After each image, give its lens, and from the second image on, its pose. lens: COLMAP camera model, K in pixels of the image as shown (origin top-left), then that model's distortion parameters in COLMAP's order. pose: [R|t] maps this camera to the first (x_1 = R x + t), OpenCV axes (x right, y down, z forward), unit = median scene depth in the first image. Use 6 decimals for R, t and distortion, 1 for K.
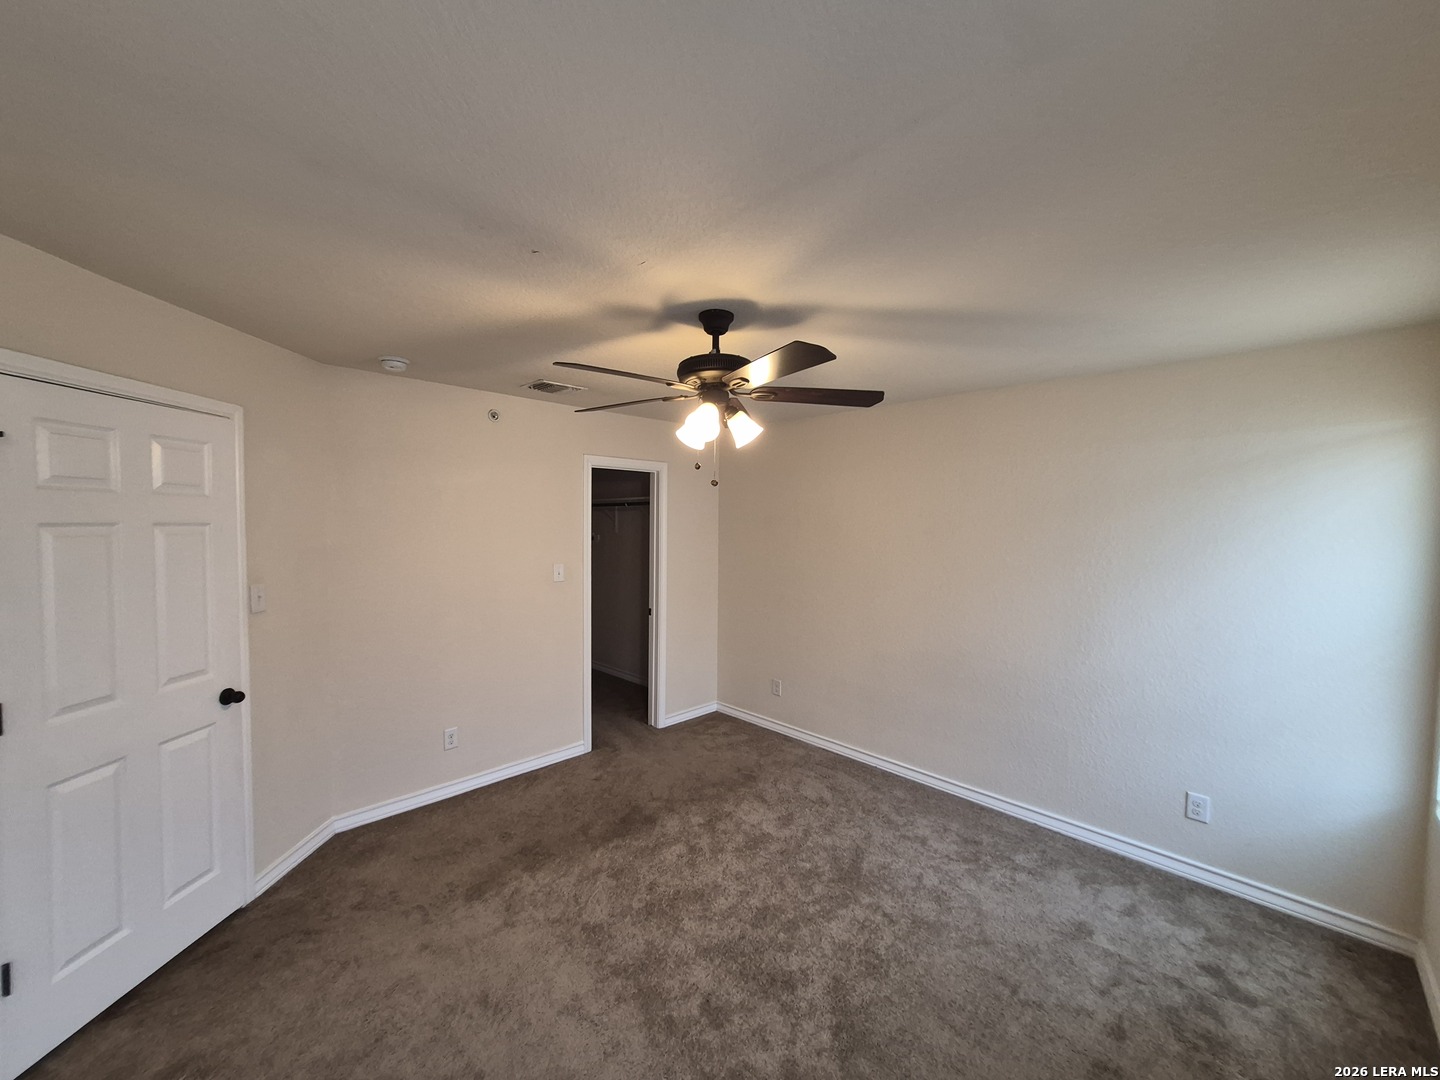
lens RADIAL K [[567.7, 0, 707.0], [0, 567.7, 545.9], [0, 0, 1]] dist [0.005179, 0.000151]
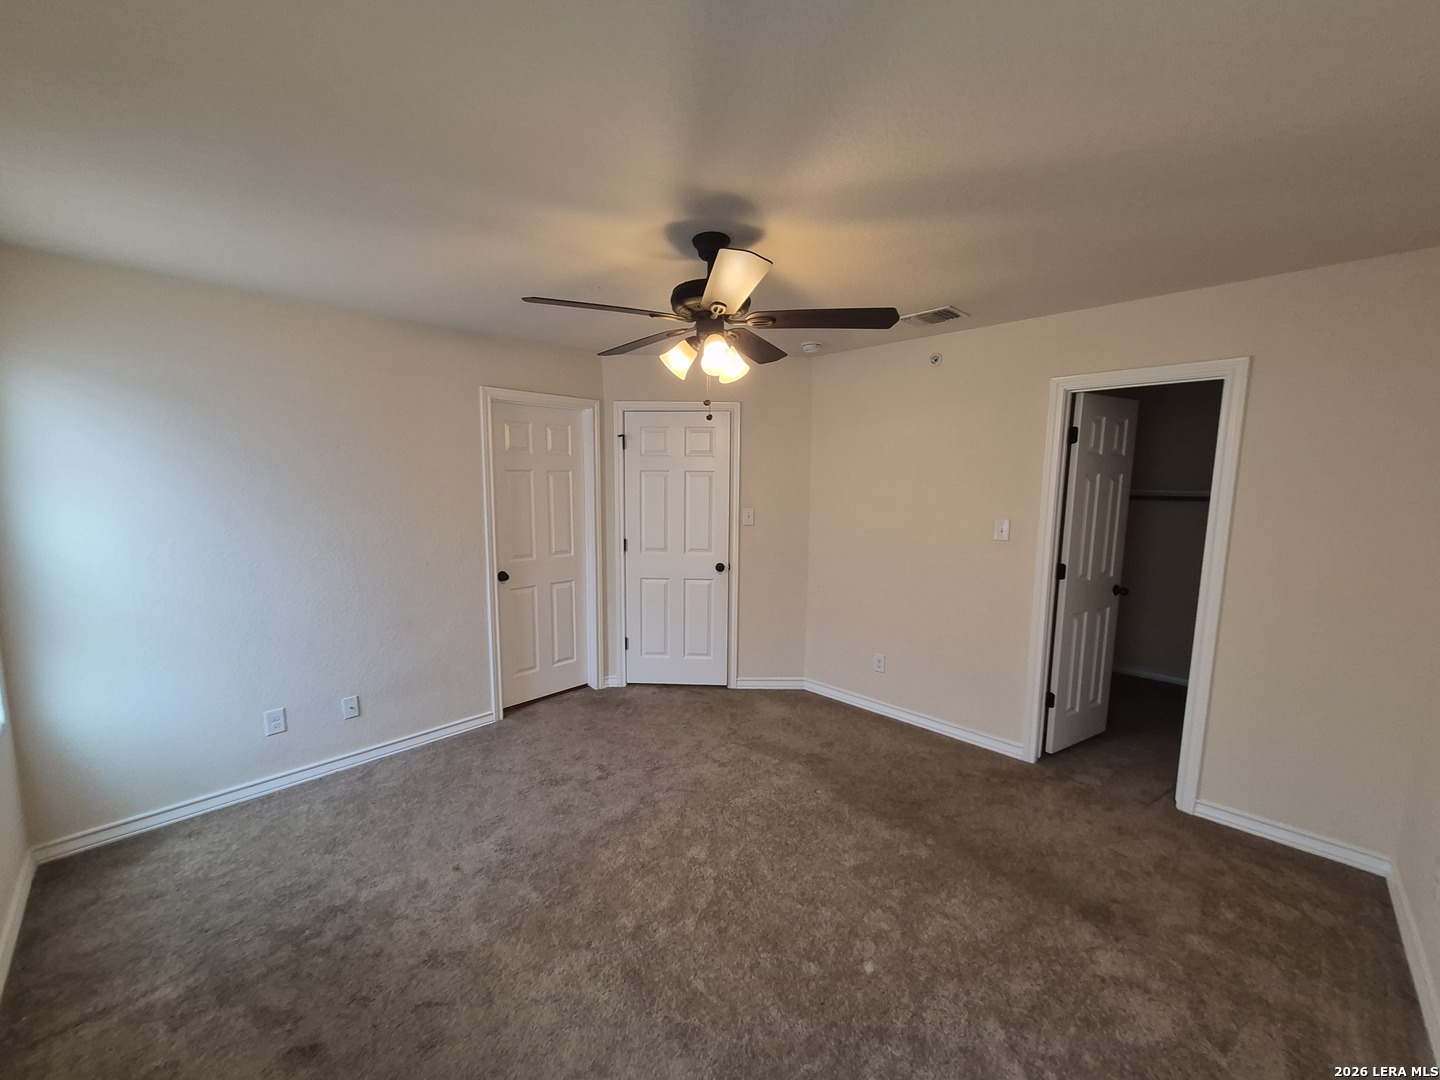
lens RADIAL K [[567.7, 0, 707.0], [0, 567.7, 545.9], [0, 0, 1]] dist [0.005179, 0.000151]
pose [[0.001256, 0.109213, -0.994018, 0.737933], [-0.048913, 0.992835, 0.109021, 0.000719], [0.998802, 0.048483, 0.006589, 0.727444]]
